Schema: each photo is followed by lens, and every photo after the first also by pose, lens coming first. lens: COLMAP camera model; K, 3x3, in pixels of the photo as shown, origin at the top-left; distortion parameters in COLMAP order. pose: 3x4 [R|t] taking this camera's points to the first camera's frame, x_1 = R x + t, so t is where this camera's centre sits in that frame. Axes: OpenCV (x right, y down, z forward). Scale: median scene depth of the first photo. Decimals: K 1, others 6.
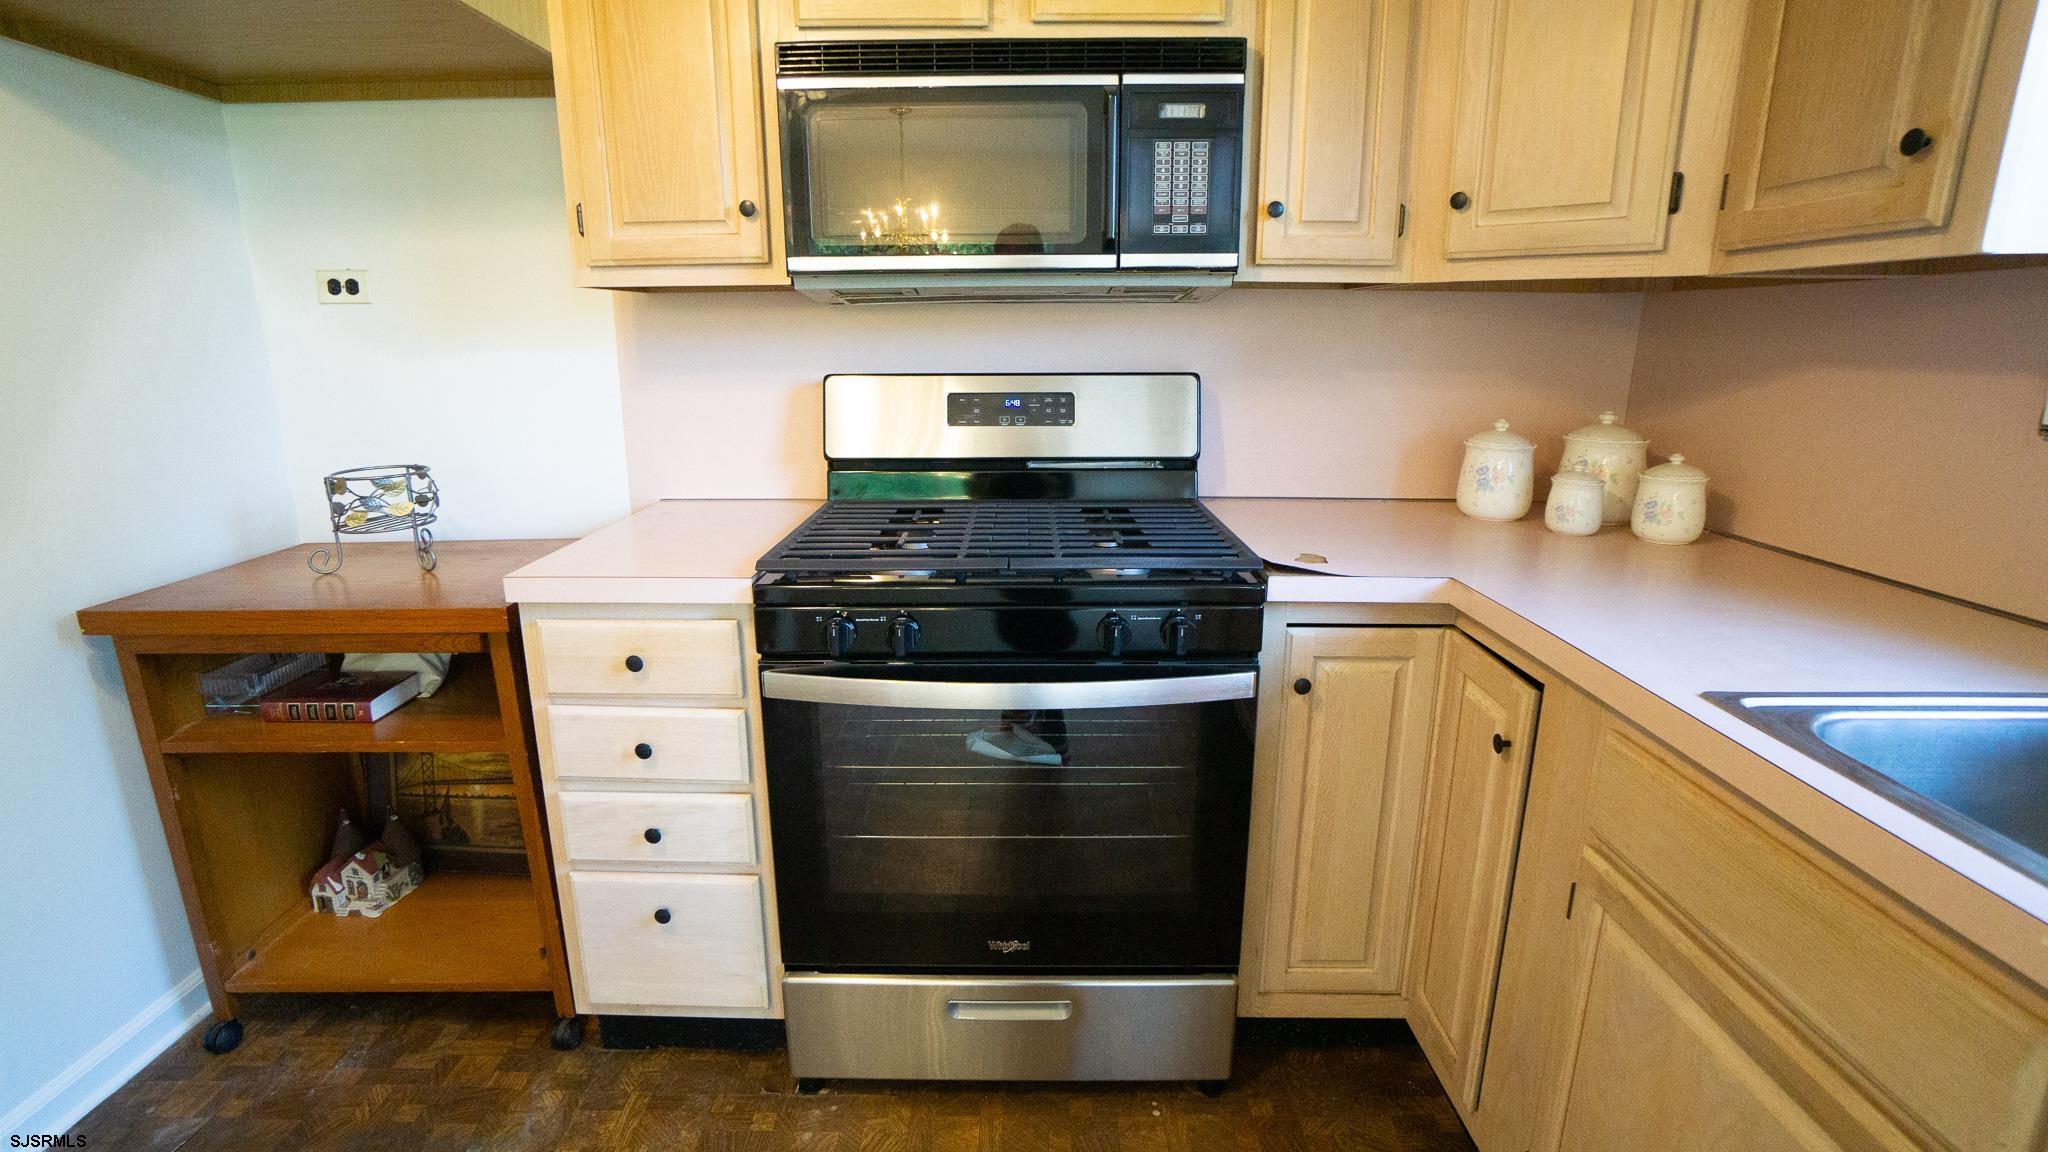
lens RADIAL K [[943.5, 0, 1017.2], [0, 943.5, 553.6], [0, 0, 1]] dist [-0.061270, 0.026201]
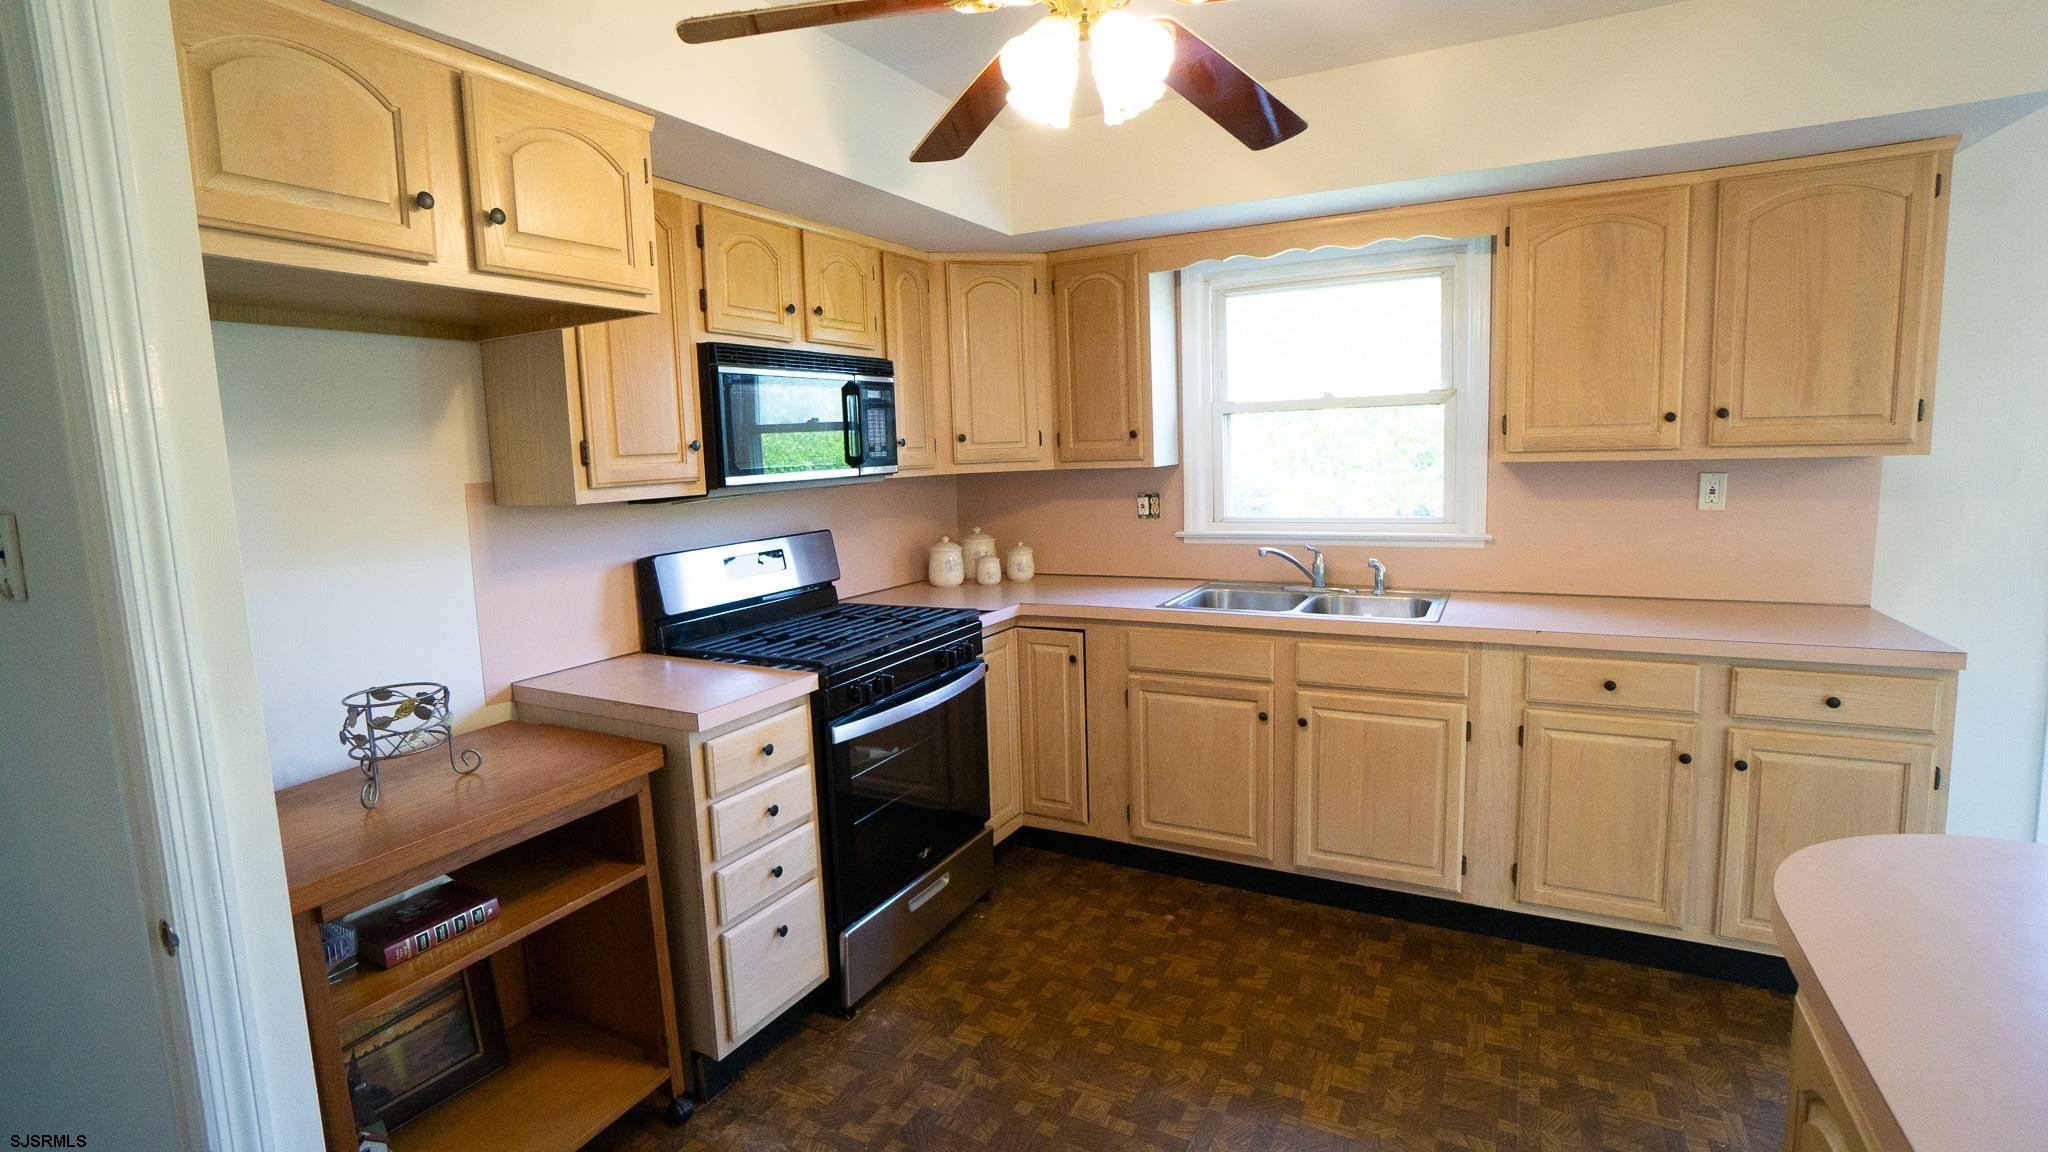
lens RADIAL K [[945.6, 0, 1012.7], [0, 945.6, 552.1], [0, 0, 1]] dist [-0.061036, 0.025804]
pose [[0.466524, -0.112962, 0.877265, -1.389435], [0.238266, 0.971199, -0.001651, -0.085831], [-0.851812, 0.209793, 0.480003, -0.105862]]
